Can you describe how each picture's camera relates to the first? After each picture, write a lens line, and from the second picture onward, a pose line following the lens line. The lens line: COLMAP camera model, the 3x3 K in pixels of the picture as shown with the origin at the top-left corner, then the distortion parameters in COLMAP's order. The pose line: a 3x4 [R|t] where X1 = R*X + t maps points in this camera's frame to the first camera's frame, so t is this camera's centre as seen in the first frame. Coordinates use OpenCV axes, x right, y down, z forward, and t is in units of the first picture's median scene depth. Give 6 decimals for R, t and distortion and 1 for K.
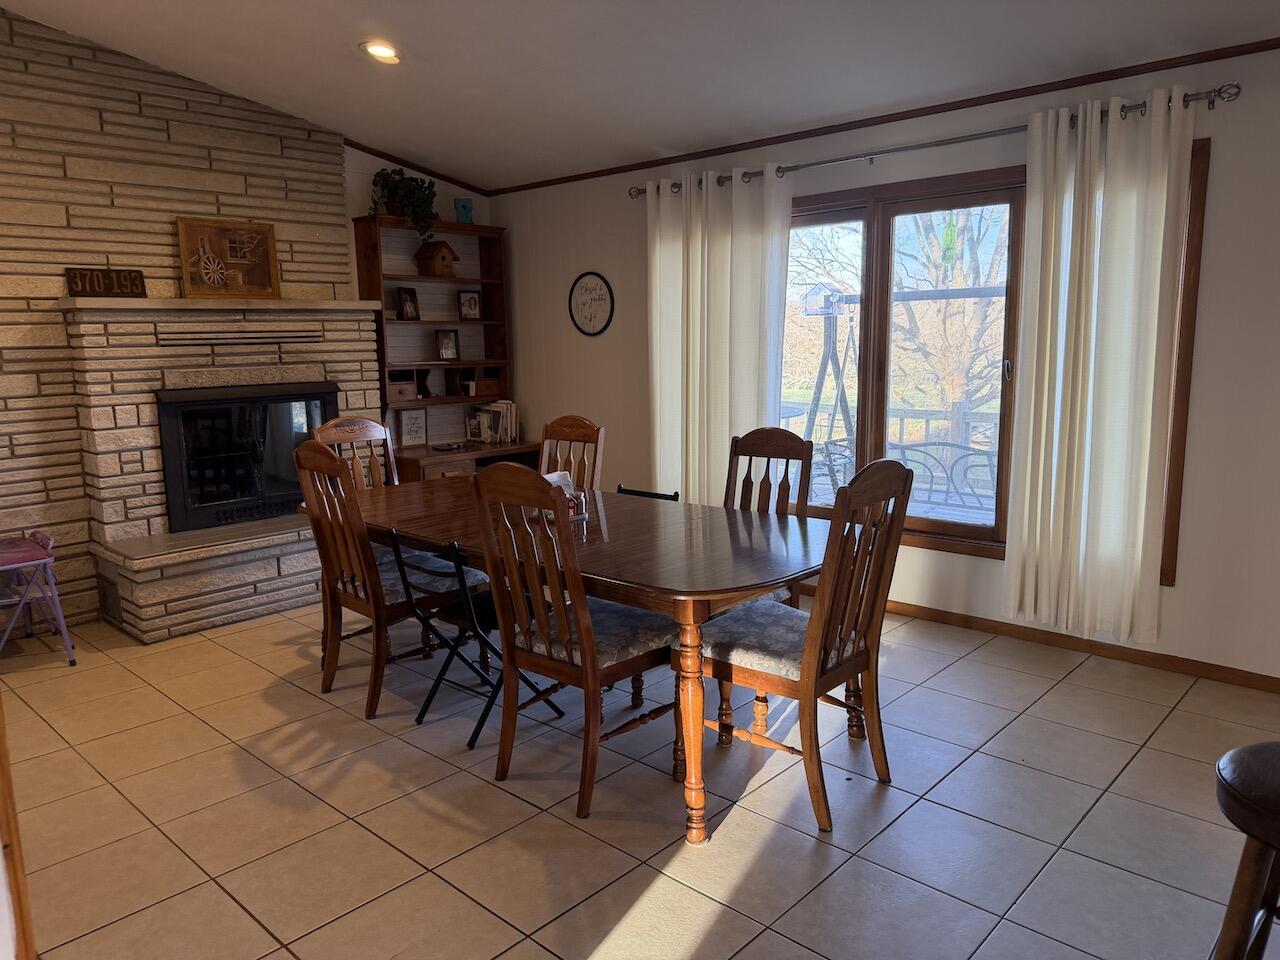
lens RADIAL K [[896.1, 0, 640.0], [0, 896.1, 480.0], [0, 0, 1]] dist [0.121073, -0.180996]
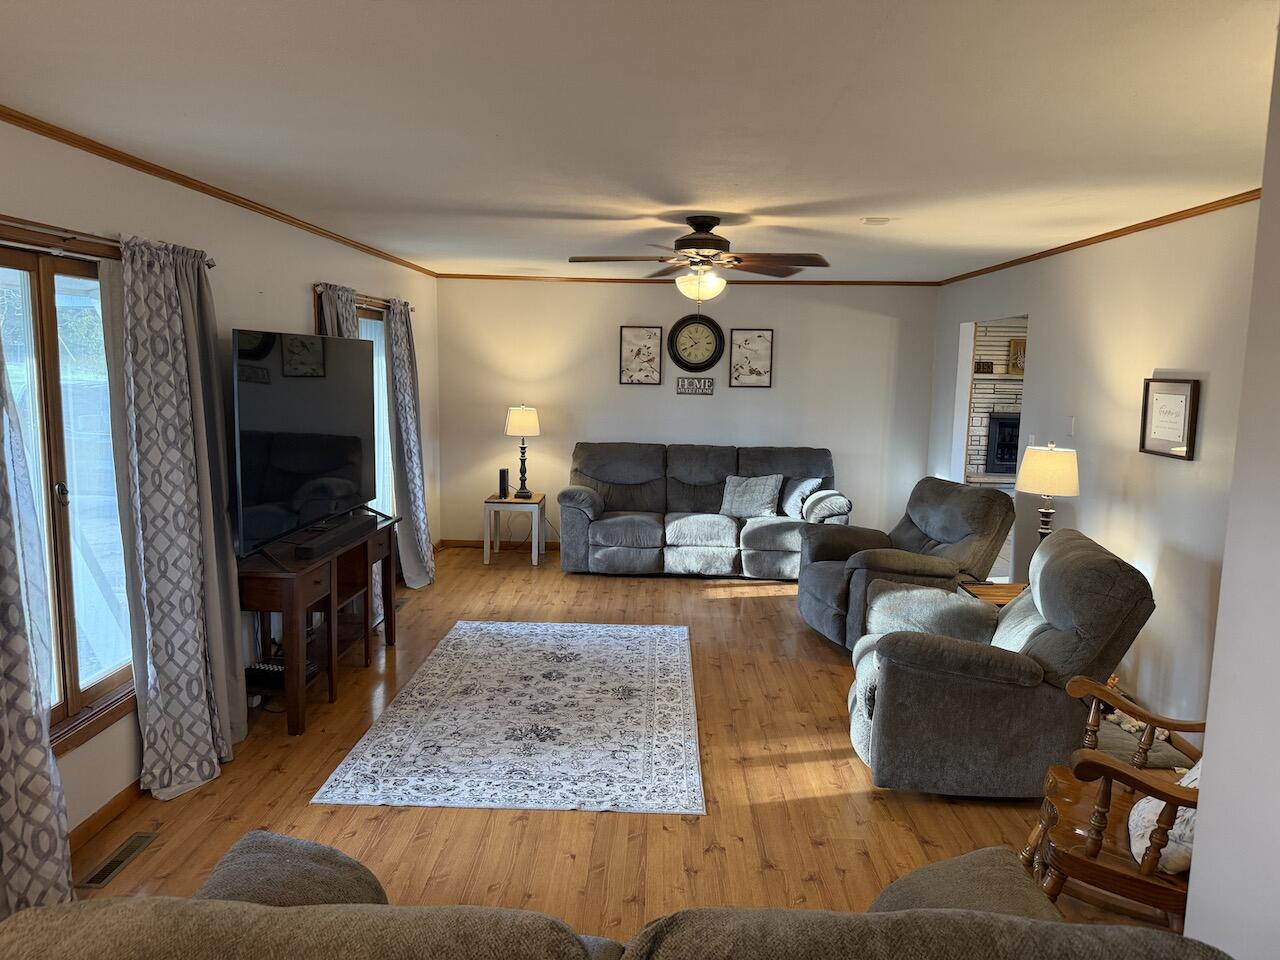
lens RADIAL K [[896.1, 0, 640.0], [0, 896.1, 480.0], [0, 0, 1]] dist [0.121073, -0.180996]
pose [[0.661891, 0.128049, -0.738582, 0.517279], [-0.154064, 0.987505, 0.033138, 0.111066], [0.733597, 0.091855, 0.673348, -1.010189]]
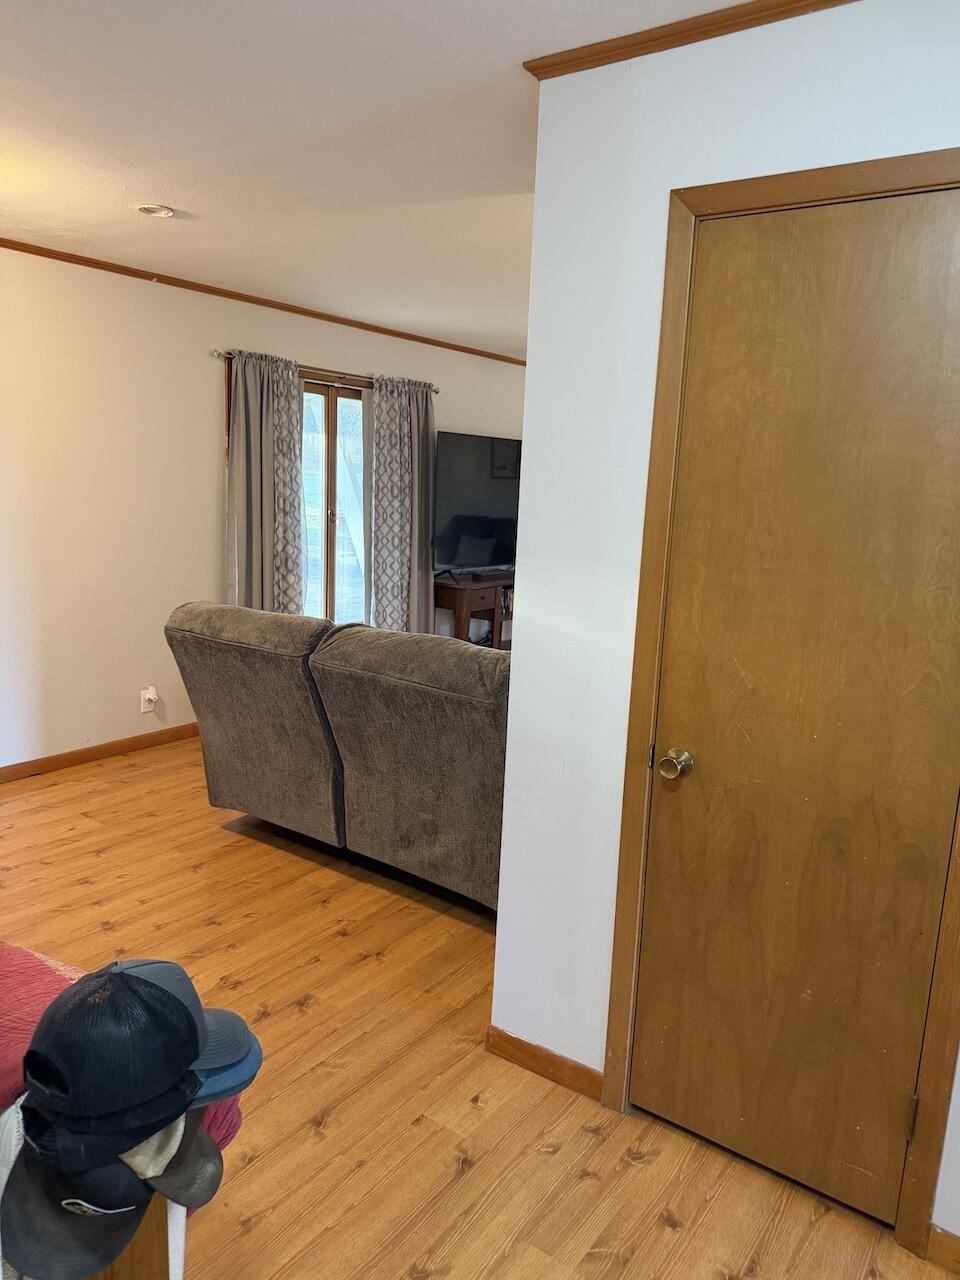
lens RADIAL K [[896.1, 0, 480.1], [0, 896.1, 645.7], [0, 0, 1]] dist [0.121073, -0.180996]
pose [[0.139413, 0.216292, -0.966324, 0.927612], [-0.215746, 0.959045, 0.183537, 0.108266], [0.966446, 0.182893, 0.180368, -0.890405]]
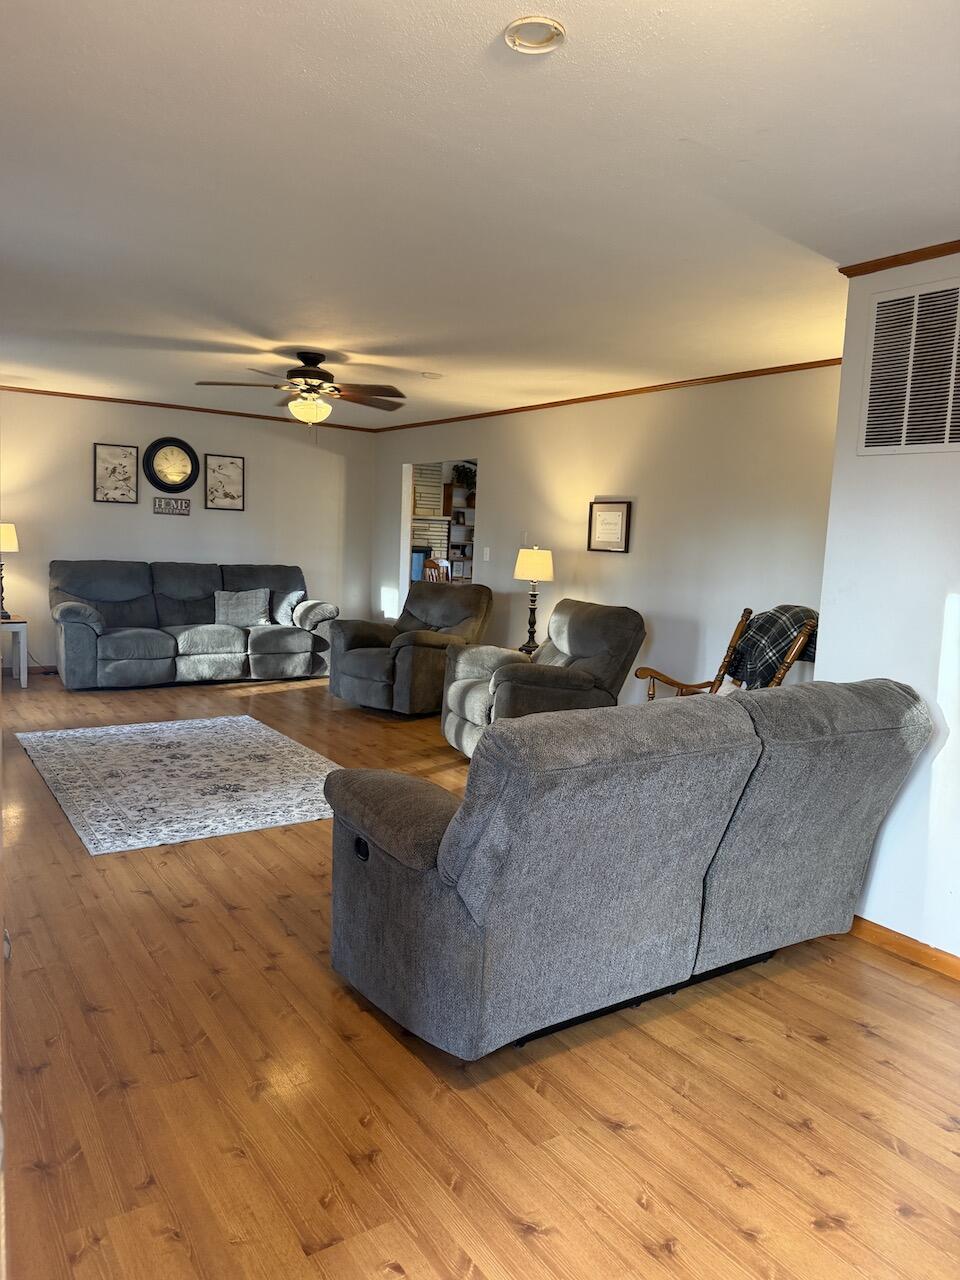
lens RADIAL K [[896.1, 0, 480.1], [0, 896.1, 645.7], [0, 0, 1]] dist [0.121073, -0.180996]
pose [[0.971936, 0.089587, -0.217517, 0.351646], [-0.098898, 0.994574, -0.032279, 0.221155], [0.213445, 0.052885, 0.975523, -1.334805]]
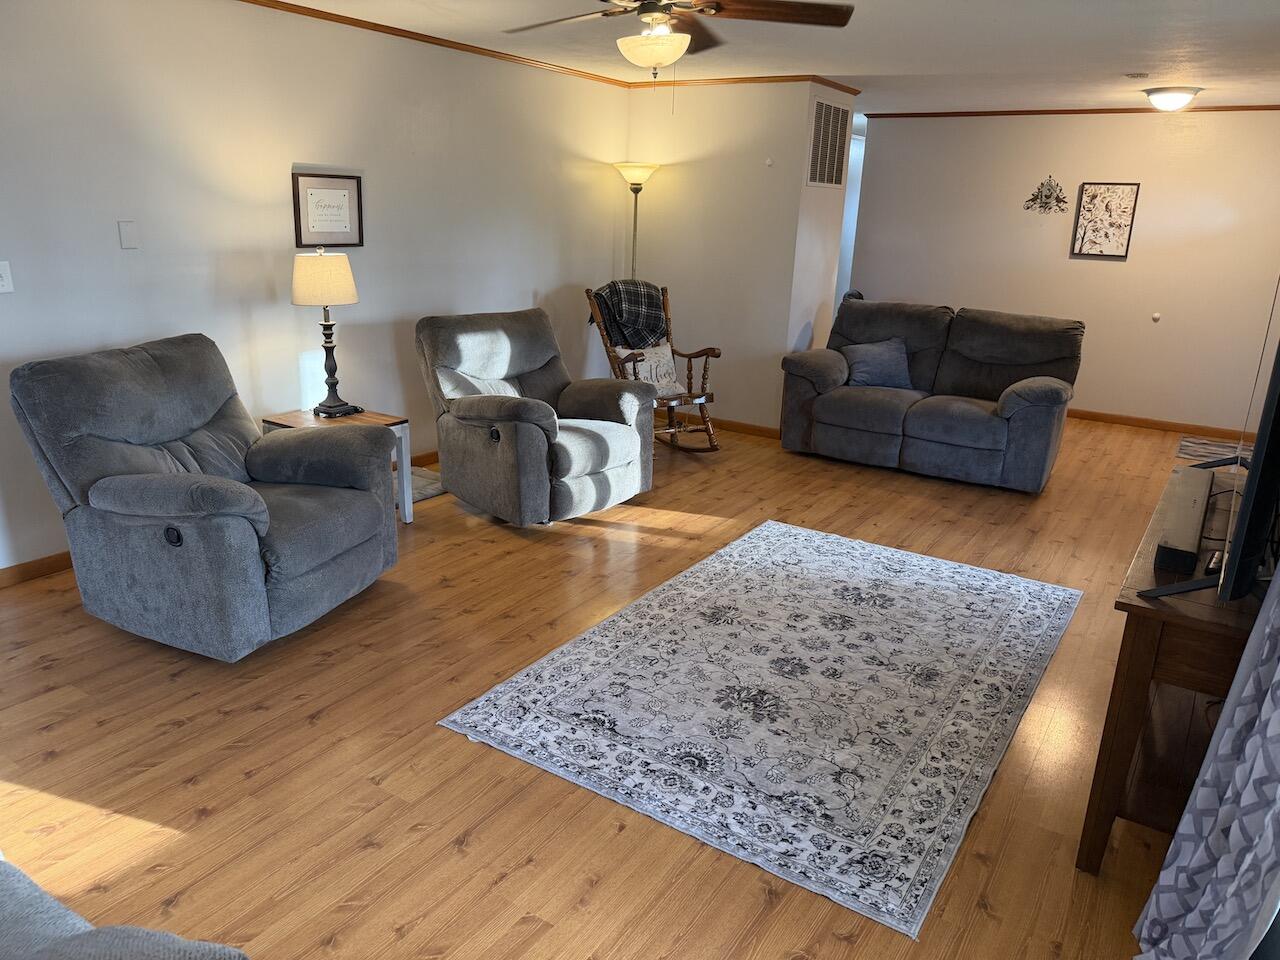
lens RADIAL K [[893.7, 0, 639.5], [0, 893.7, 486.2], [0, 0, 1]] dist [0.143461, -0.258940]
pose [[-0.173357, -0.277573, 0.944934, -0.636353], [0.134930, 0.943720, 0.301971, 0.044263], [-0.975572, 0.179849, -0.126148, -0.331779]]
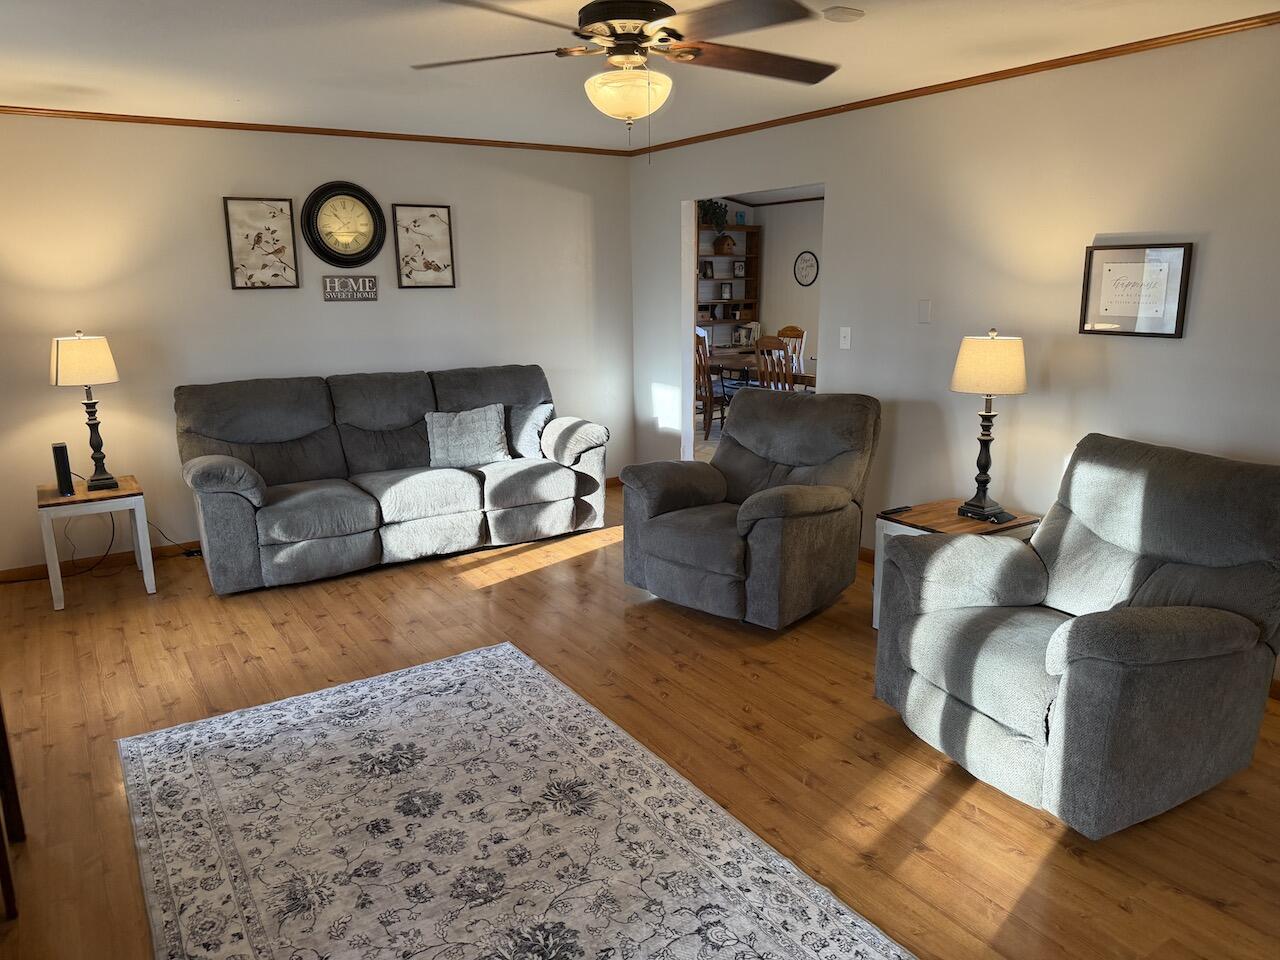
lens RADIAL K [[893.7, 0, 639.5], [0, 893.7, 486.2], [0, 0, 1]] dist [0.143461, -0.258940]
pose [[0.970927, 0.061910, -0.231232, 0.070439], [-0.045322, 0.996048, 0.076381, 0.123115], [0.235047, -0.063681, 0.969896, -0.911153]]
